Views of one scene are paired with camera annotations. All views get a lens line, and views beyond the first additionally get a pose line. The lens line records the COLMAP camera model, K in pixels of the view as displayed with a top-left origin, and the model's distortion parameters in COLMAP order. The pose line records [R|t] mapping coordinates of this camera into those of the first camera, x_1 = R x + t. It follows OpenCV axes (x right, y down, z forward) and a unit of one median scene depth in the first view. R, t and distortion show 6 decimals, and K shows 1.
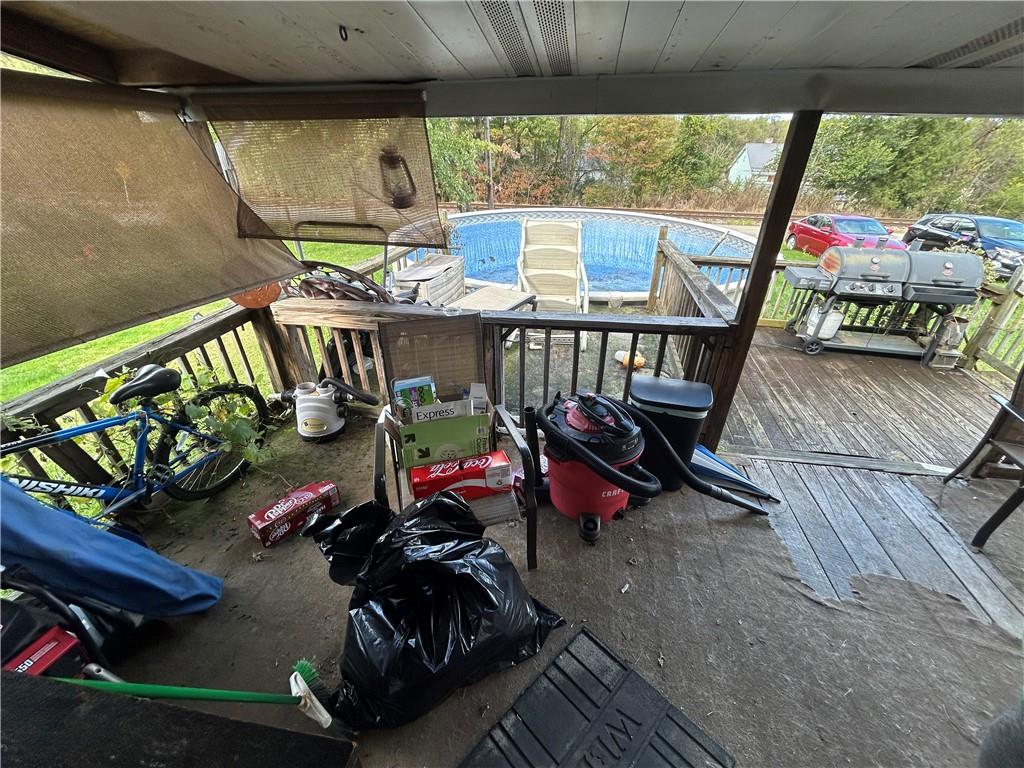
lens RADIAL K [[409.2, 0, 515.0], [0, 409.2, 383.4], [0, 0, 1]] dist [-0.001482, -0.000234]
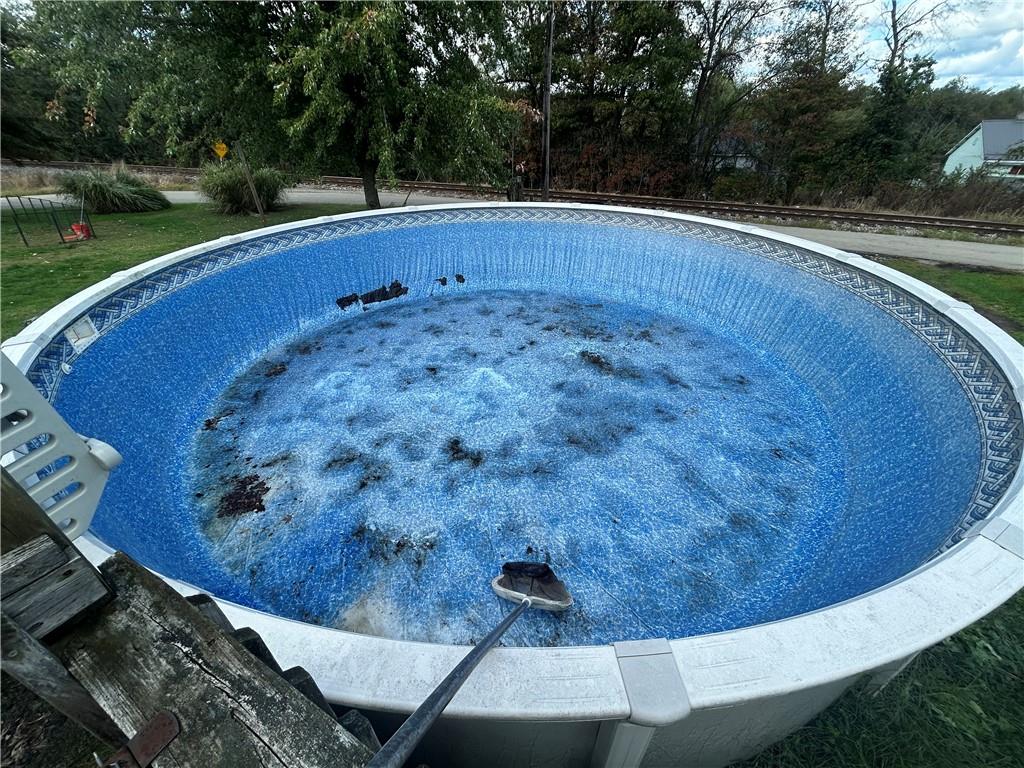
lens RADIAL K [[409.2, 0, 510.4], [0, 409.2, 385.3], [0, 0, 1]] dist [-0.001482, -0.000234]
pose [[0.949832, 0.157260, -0.270350, 0.071344], [-0.149763, 0.987543, 0.048273, -0.058251], [0.274573, -0.005362, 0.961551, 0.129111]]
